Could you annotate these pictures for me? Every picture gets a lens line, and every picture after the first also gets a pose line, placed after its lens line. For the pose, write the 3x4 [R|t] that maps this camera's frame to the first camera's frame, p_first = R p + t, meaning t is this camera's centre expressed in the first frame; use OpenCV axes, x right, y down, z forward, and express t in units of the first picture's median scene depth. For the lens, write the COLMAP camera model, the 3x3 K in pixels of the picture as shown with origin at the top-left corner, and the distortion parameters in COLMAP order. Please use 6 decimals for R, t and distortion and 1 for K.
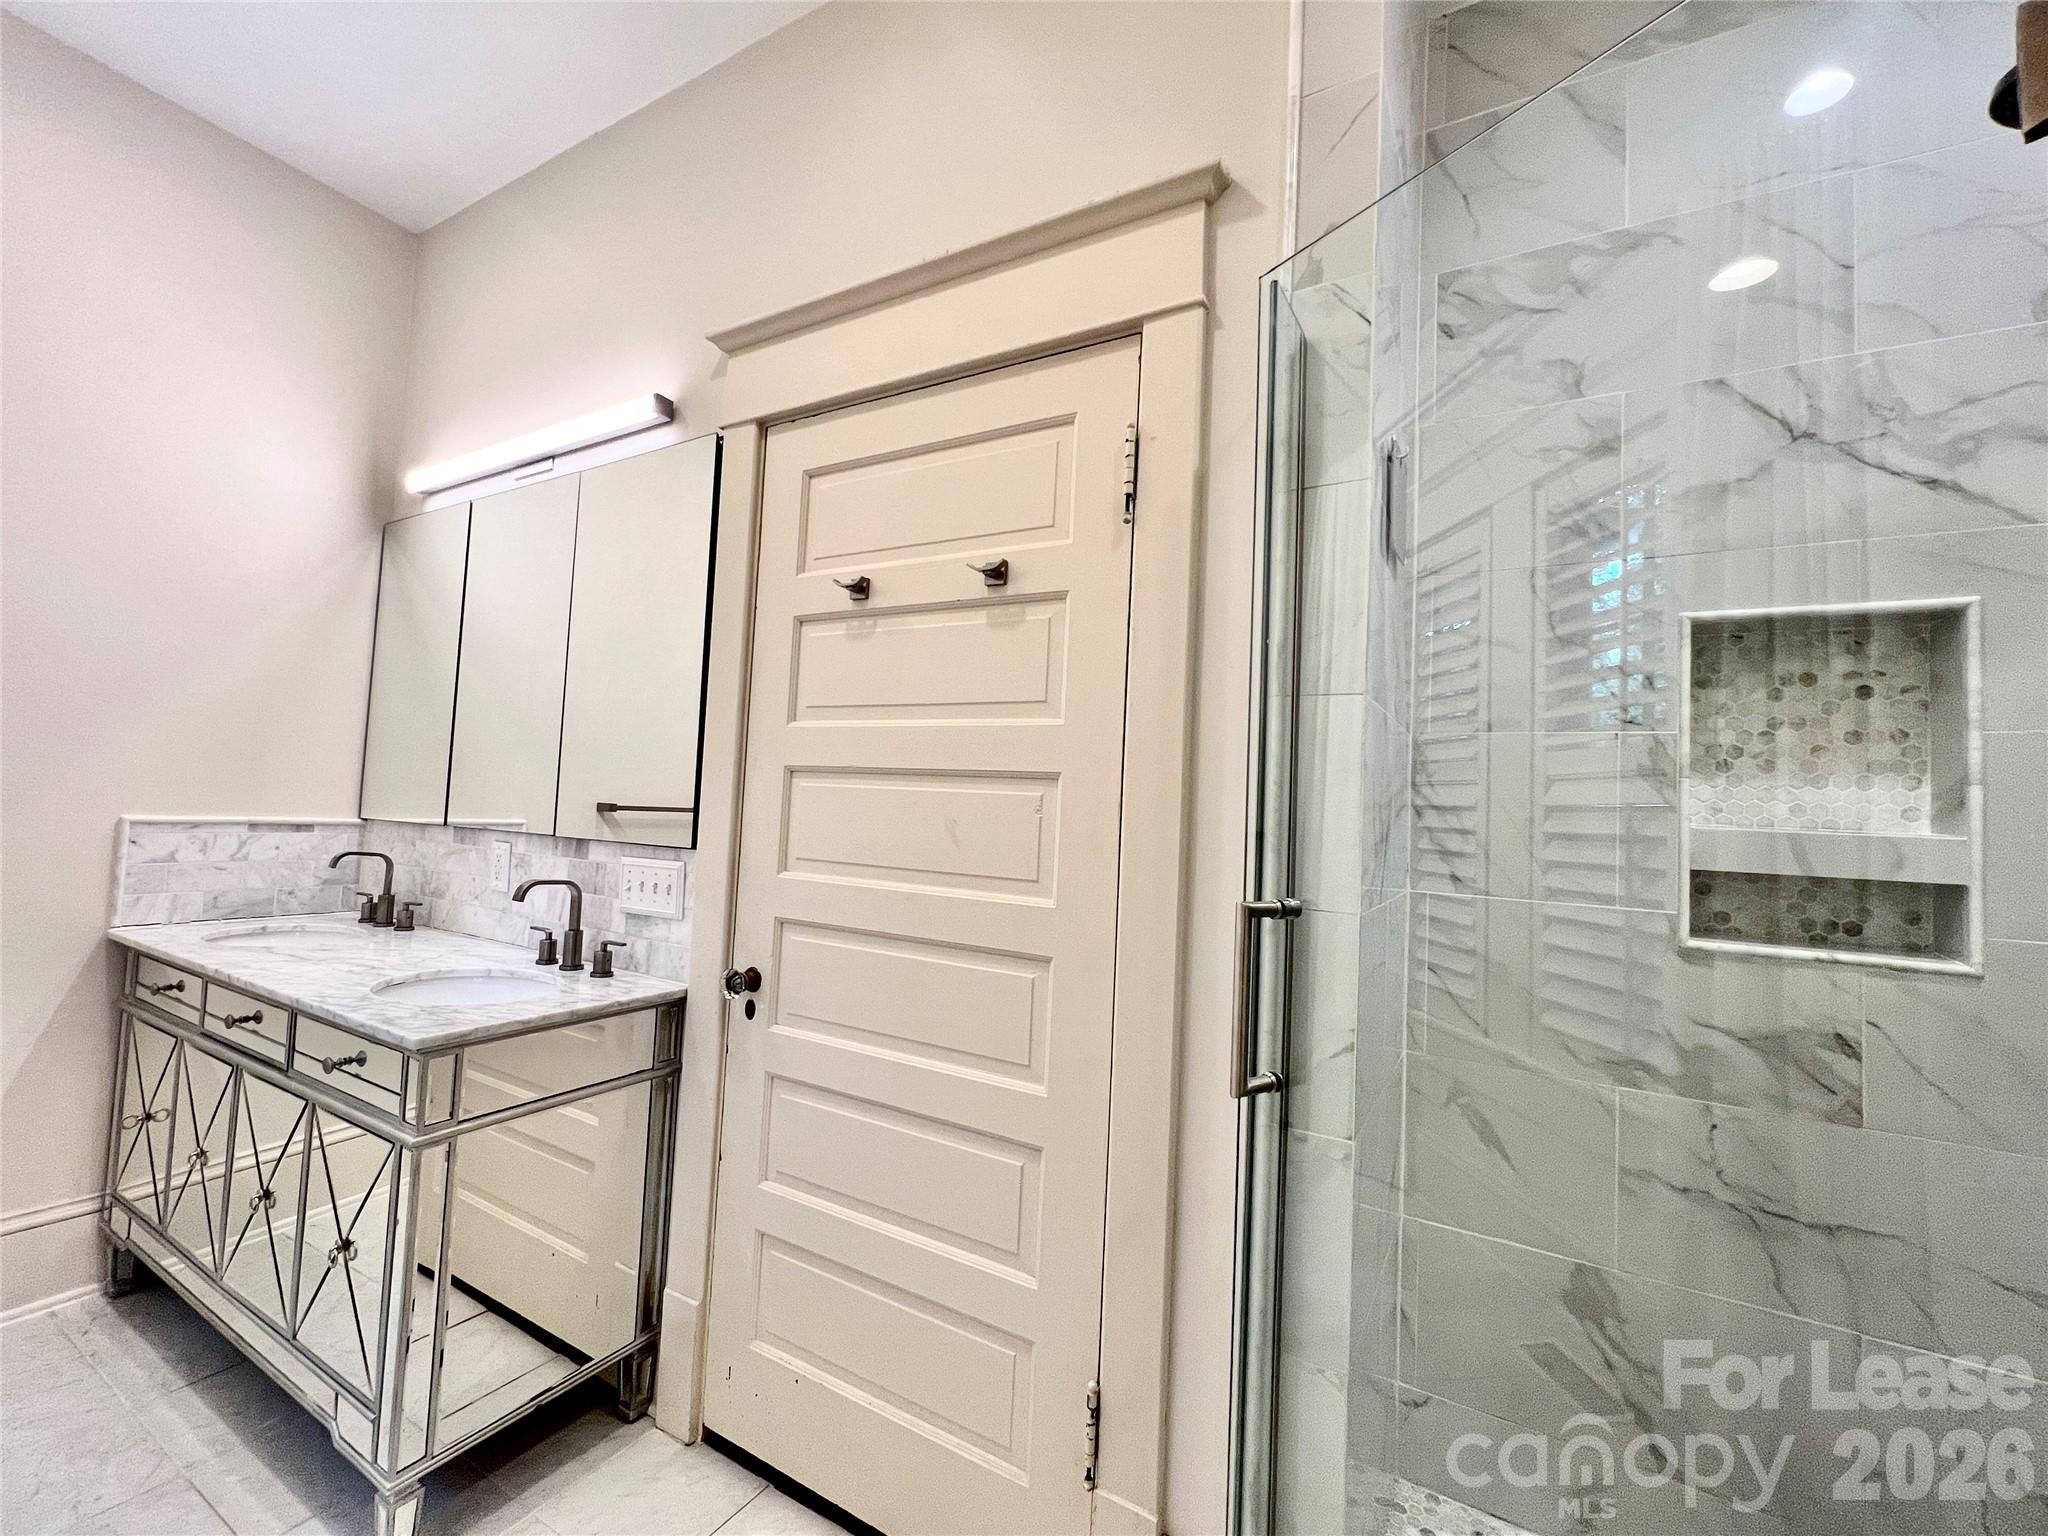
lens RADIAL K [[852.3, 0, 1027.9], [0, 852.3, 768.6], [0, 0, 1]] dist [0.000382, -0.000674]
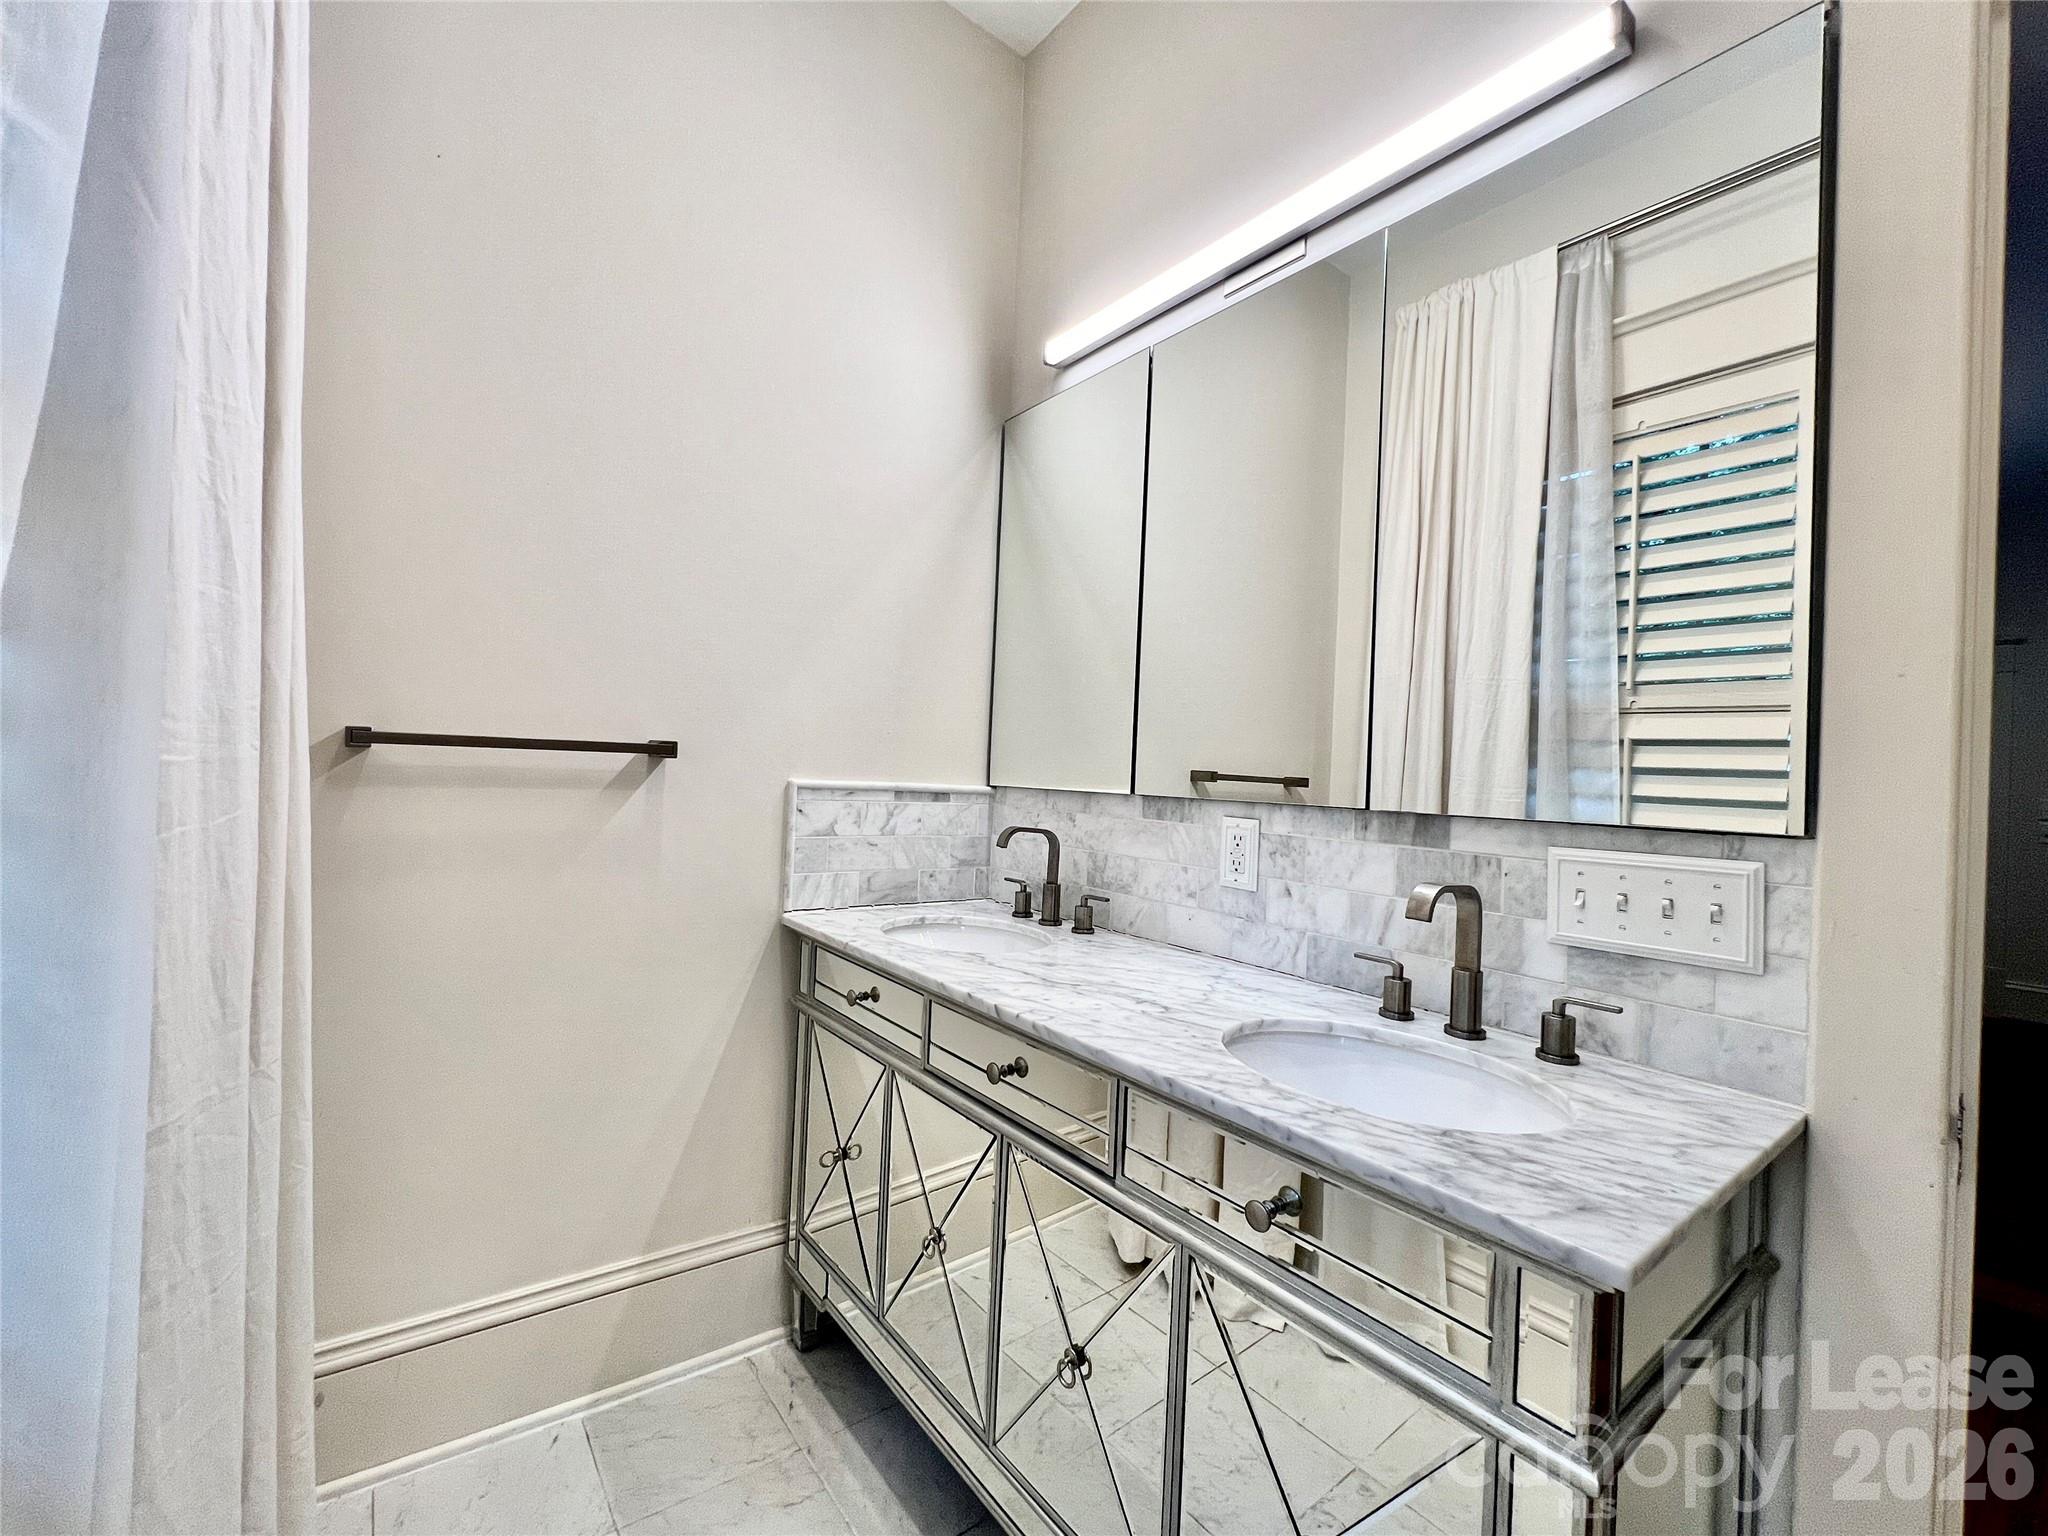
lens RADIAL K [[852.3, 0, 1023.0], [0, 852.3, 769.2], [0, 0, 1]] dist [0.000382, -0.000674]
pose [[0.925604, -0.005191, -0.378458, -0.572692], [0.013799, 0.999704, 0.020035, 0.034098], [0.378242, -0.023767, 0.925402, 0.331590]]
